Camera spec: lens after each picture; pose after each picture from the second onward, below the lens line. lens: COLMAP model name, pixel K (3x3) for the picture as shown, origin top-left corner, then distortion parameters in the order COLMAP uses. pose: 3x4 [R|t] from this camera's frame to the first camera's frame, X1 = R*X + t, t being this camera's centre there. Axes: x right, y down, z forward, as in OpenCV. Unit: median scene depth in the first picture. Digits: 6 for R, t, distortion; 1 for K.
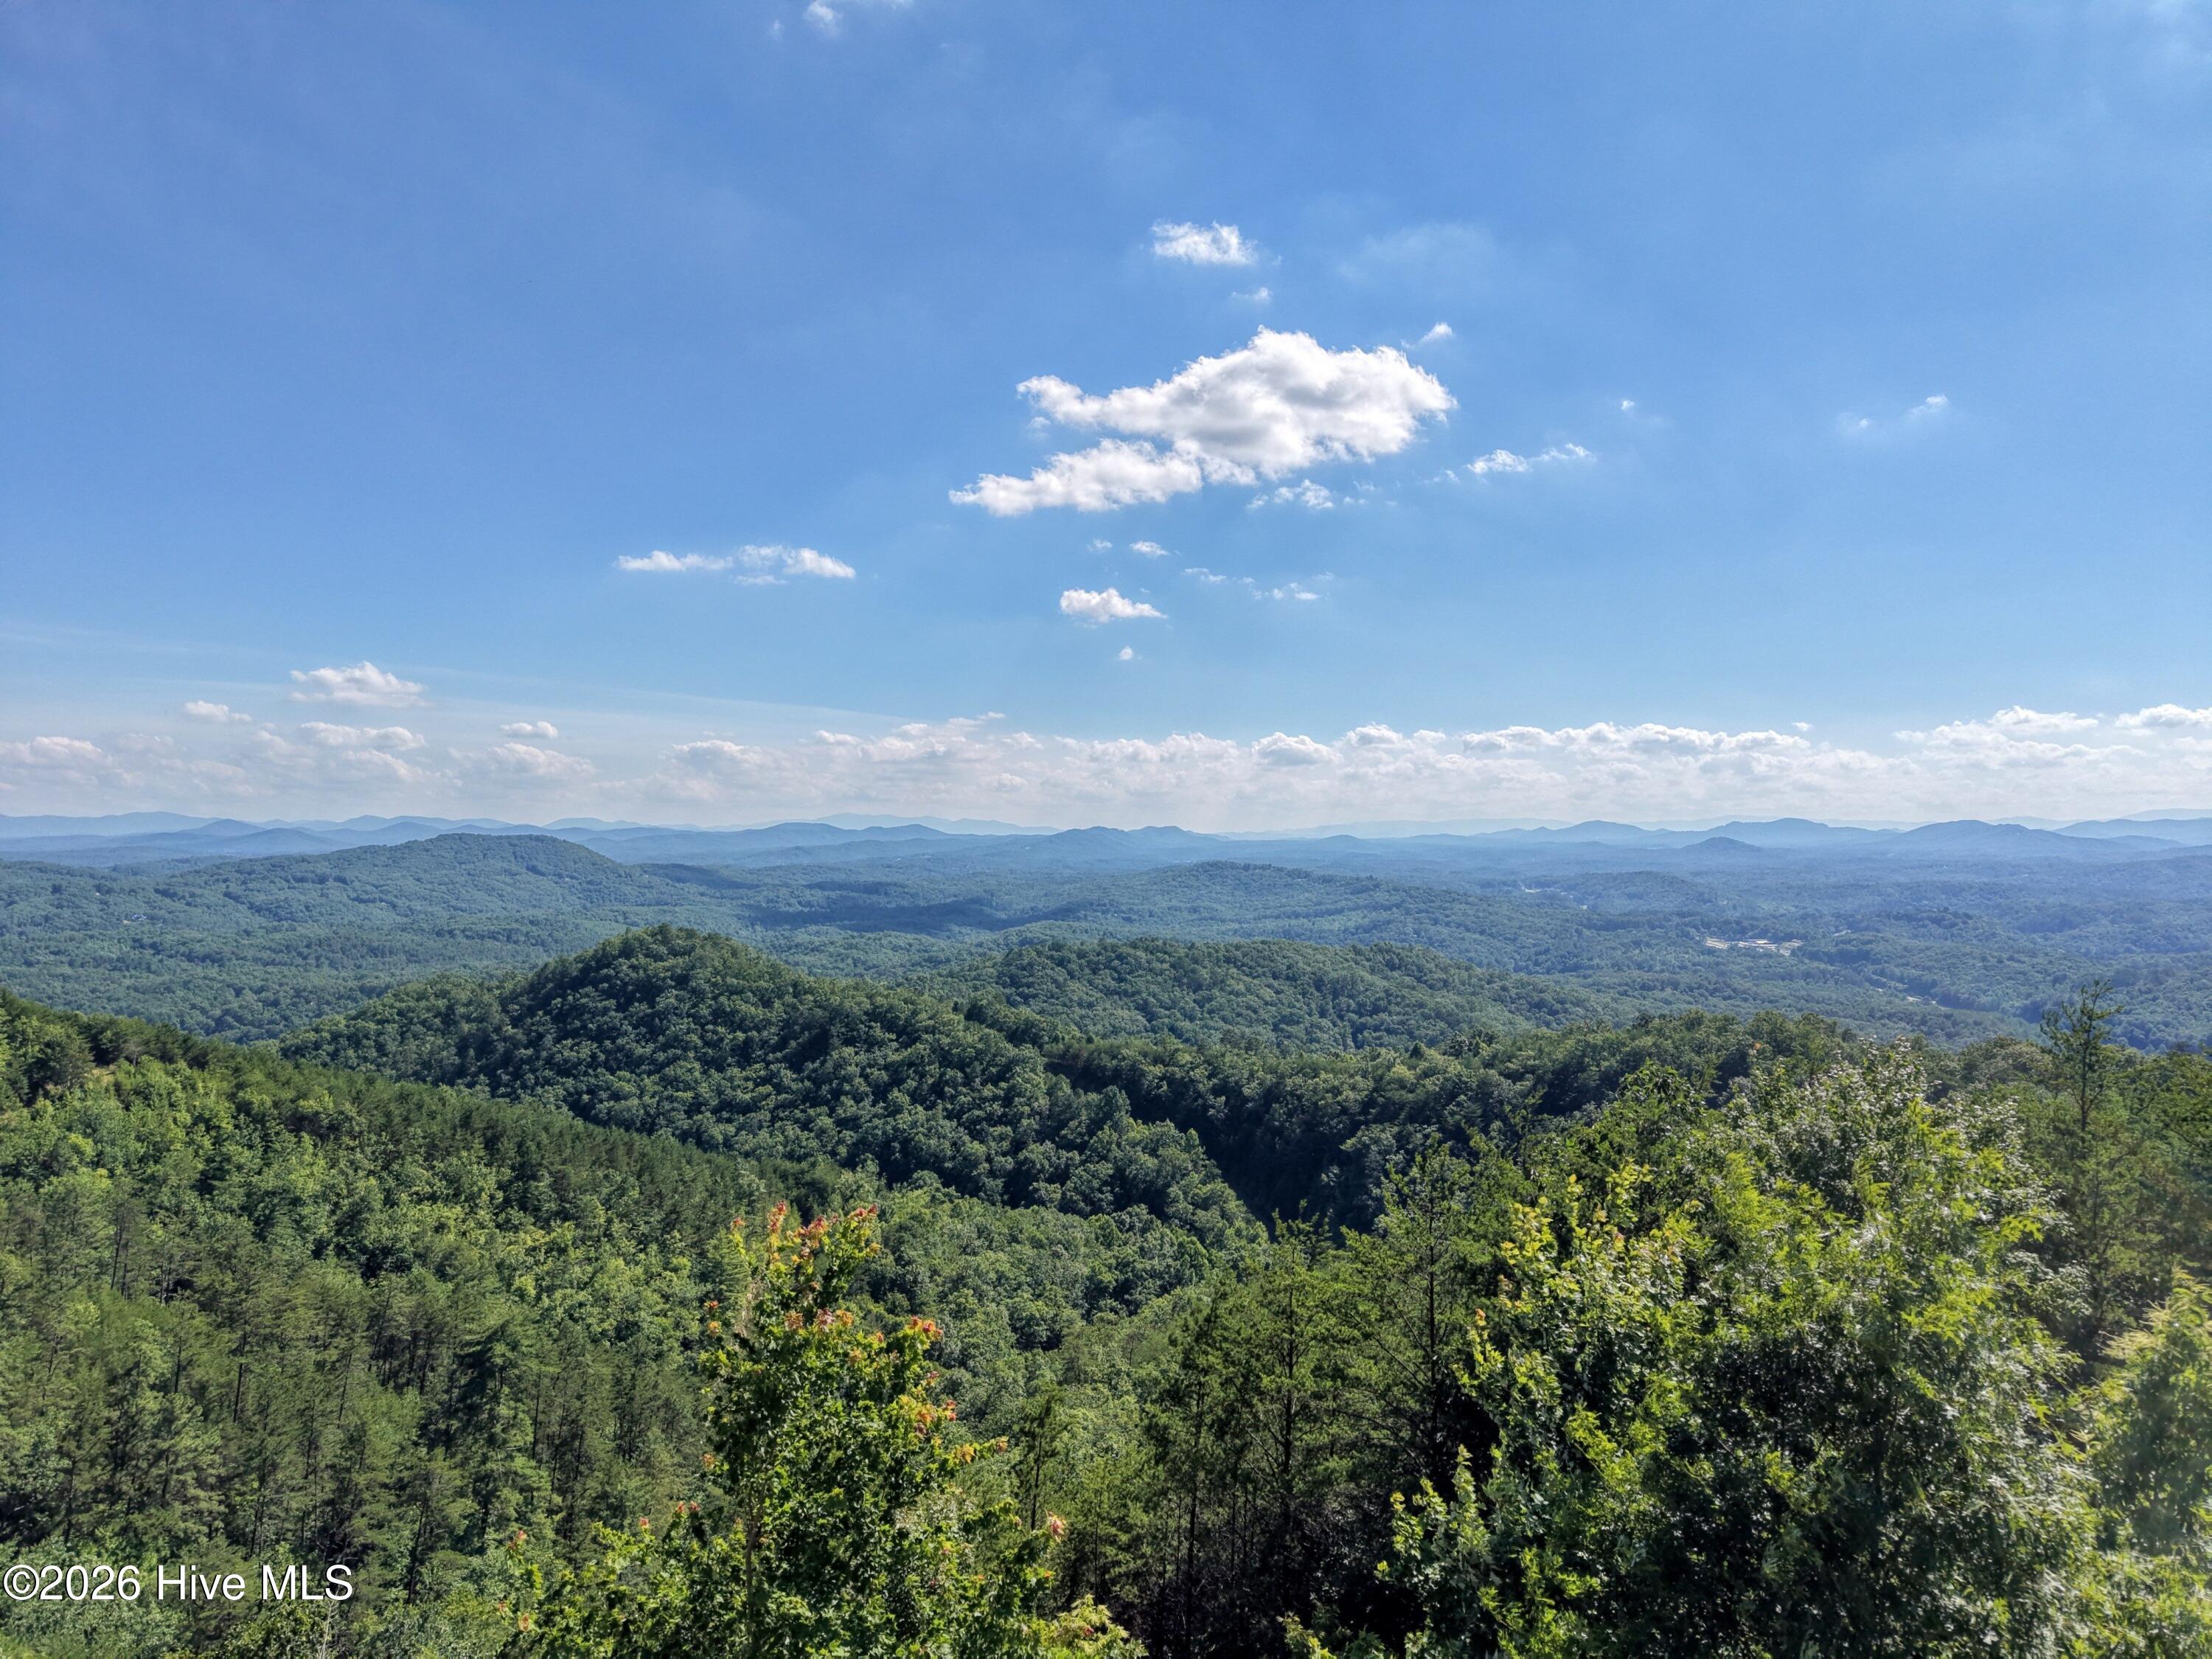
lens RADIAL K [[1475.6, 0, 1110.2], [0, 1475.6, 823.7], [0, 0, 1]] dist [0.038960, -0.034827]
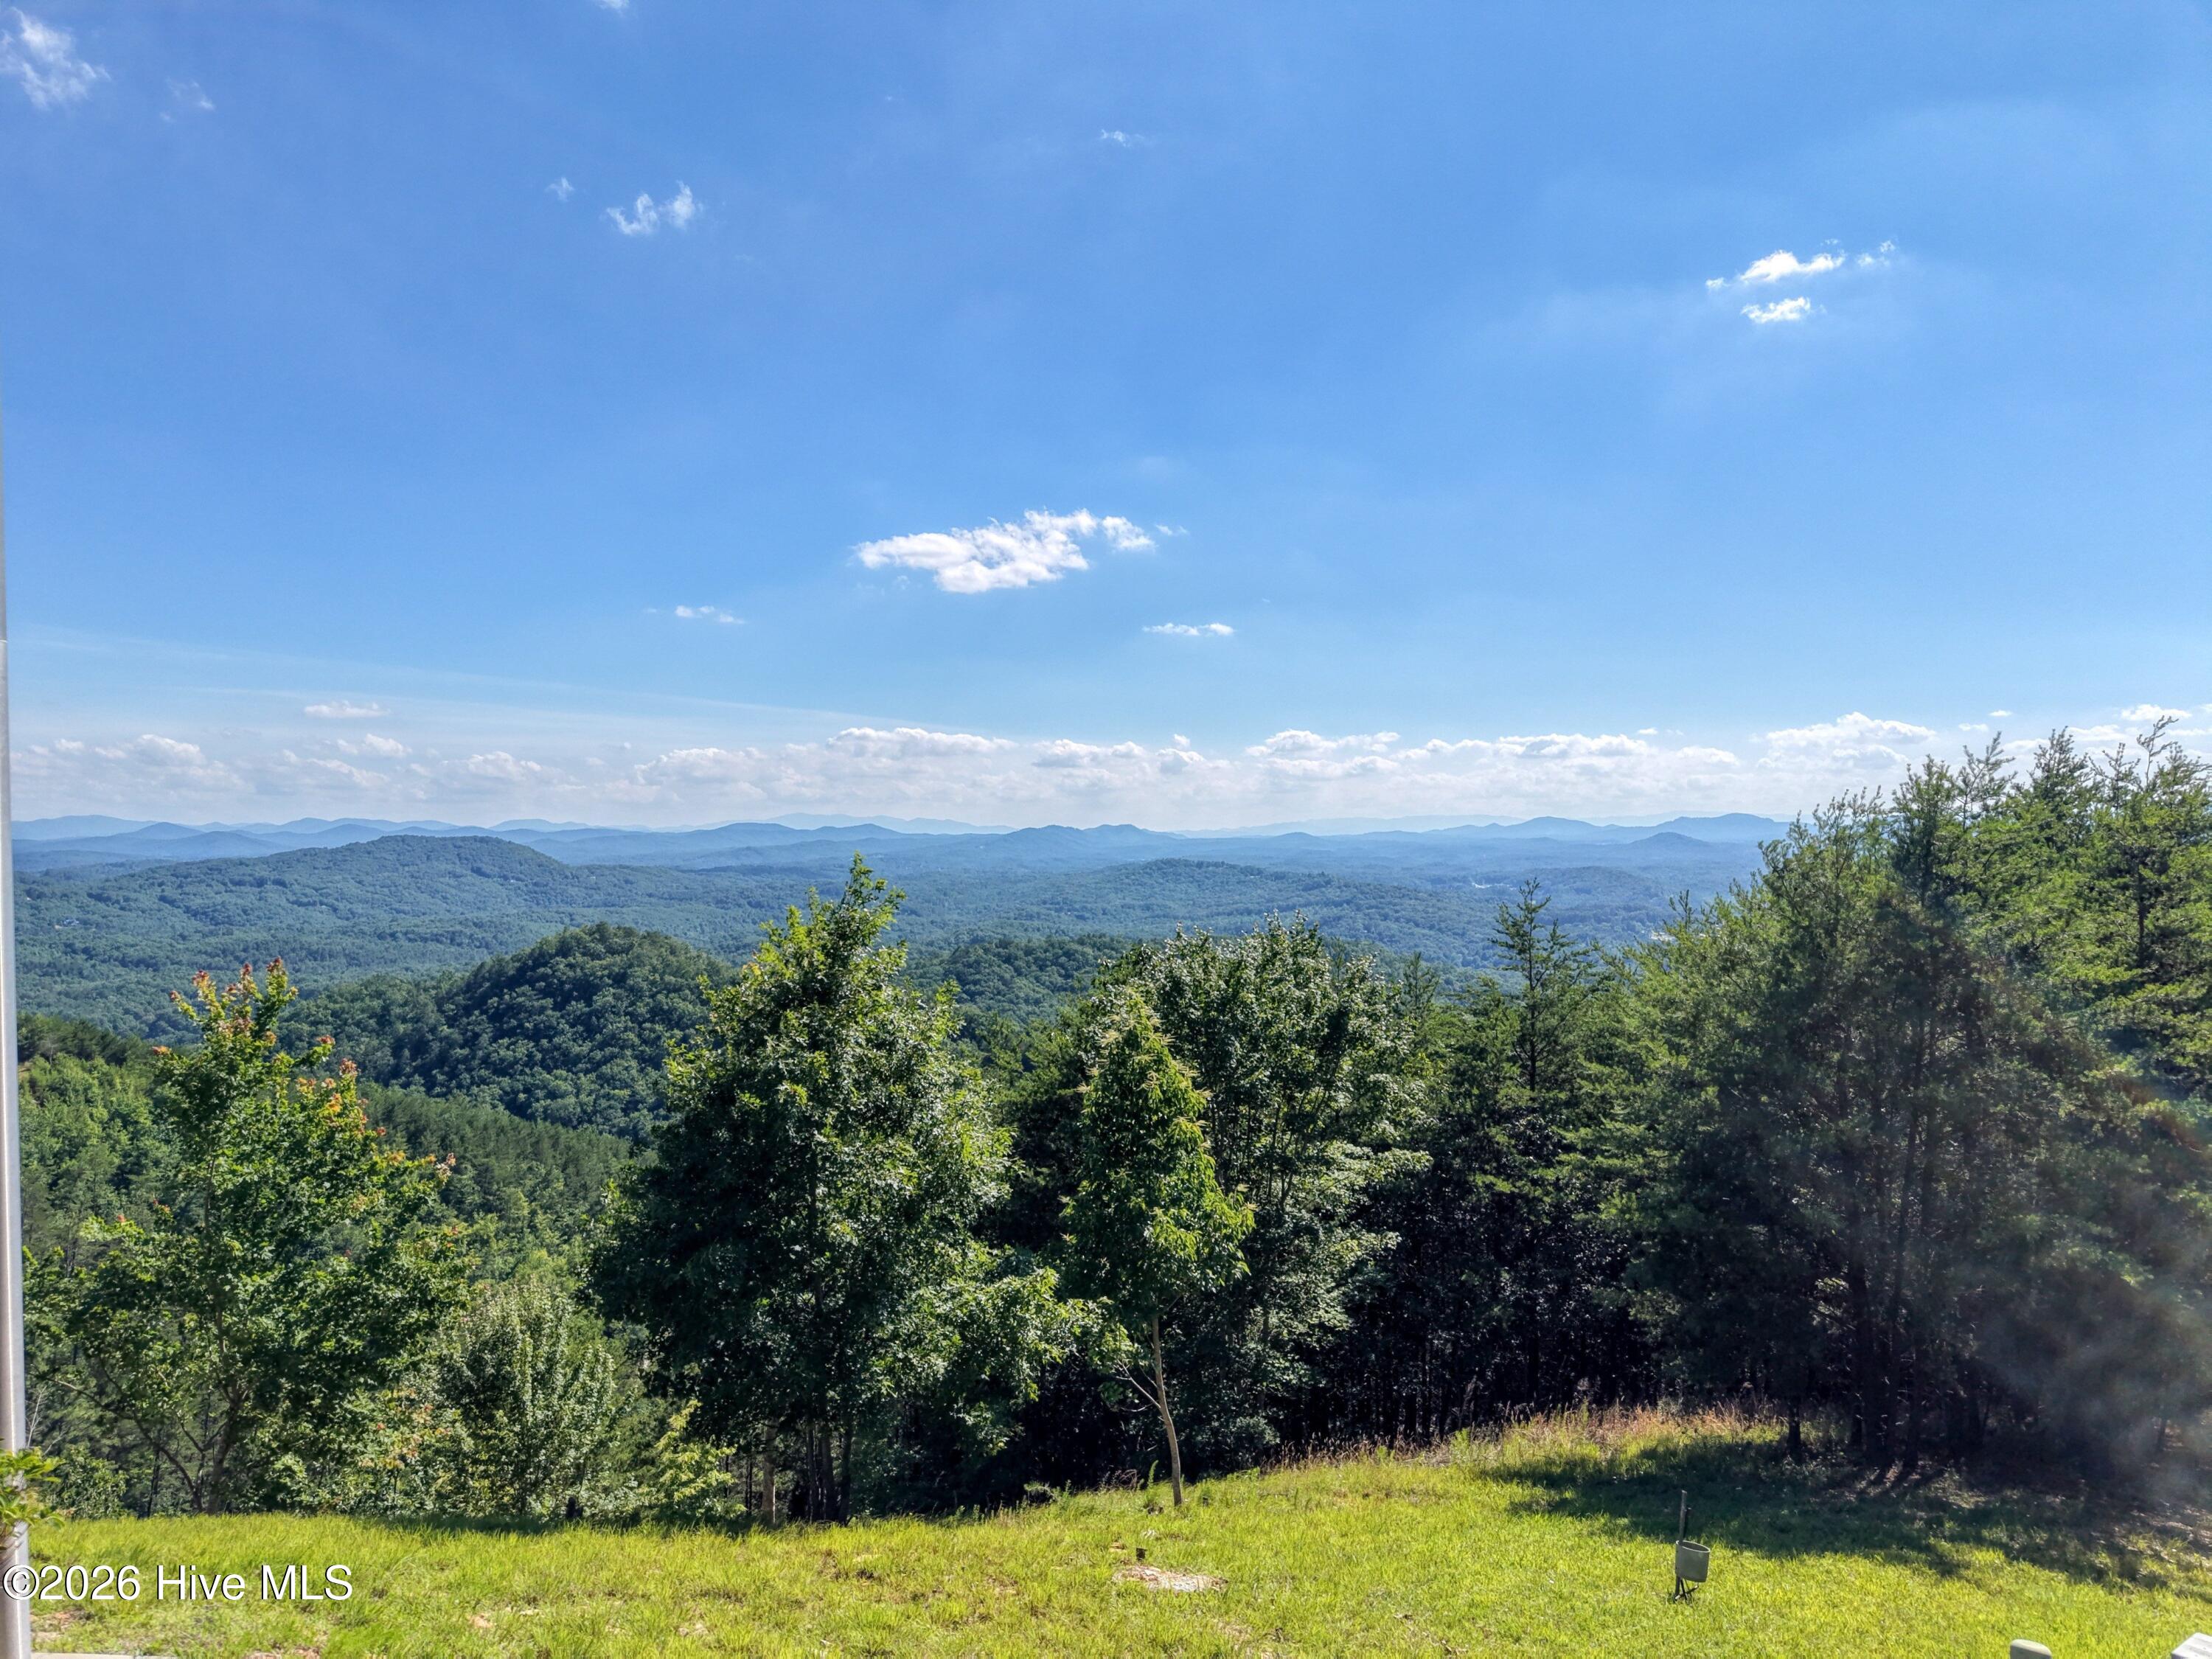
lens RADIAL K [[1475.6, 0, 1110.4], [0, 1475.6, 812.3], [0, 0, 1]] dist [0.038960, -0.034827]
pose [[0.999534, -0.004869, 0.030137, 0.012369], [0.005077, 0.999964, -0.006834, 0.002428], [-0.030102, 0.006984, 0.999522, -0.010289]]
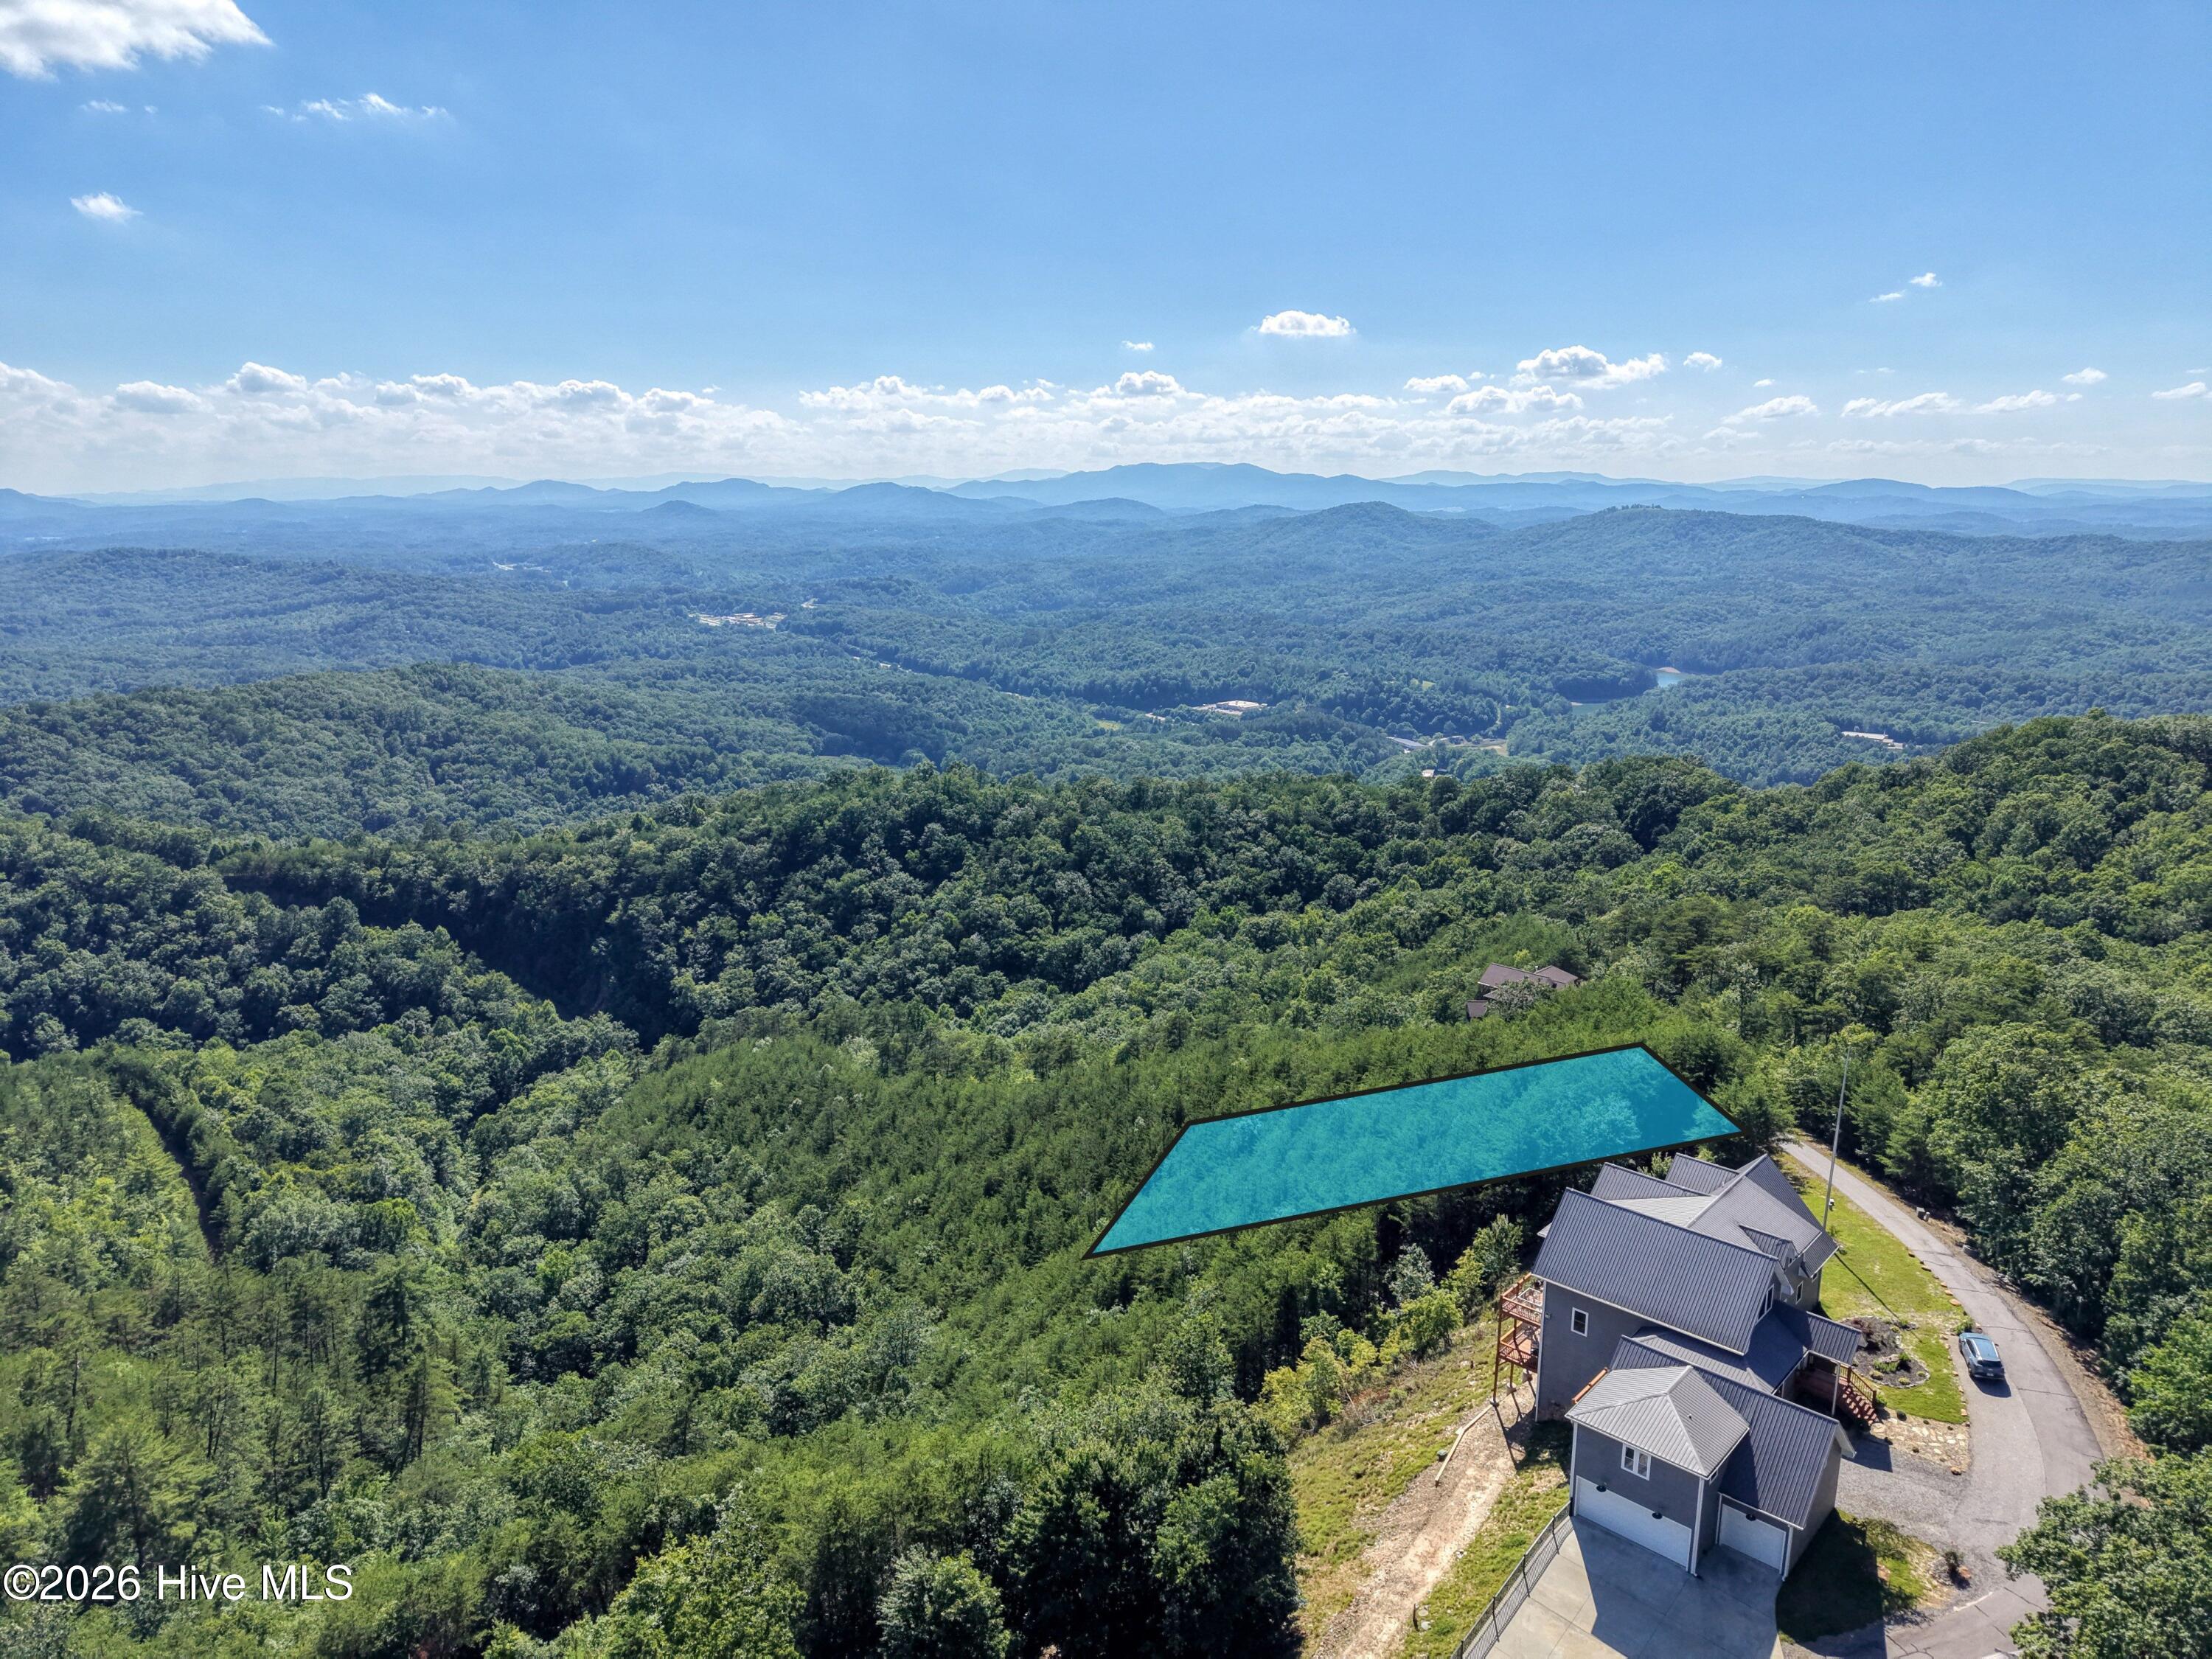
lens RADIAL K [[1475.6, 0, 1117.7], [0, 1475.6, 817.1], [0, 0, 1]] dist [0.038960, -0.034827]
pose [[0.778685, -0.140593, 0.611460, -0.163471], [0.001994, 0.975120, 0.221670, -0.082094], [-0.627412, -0.171392, 0.759591, -0.075108]]
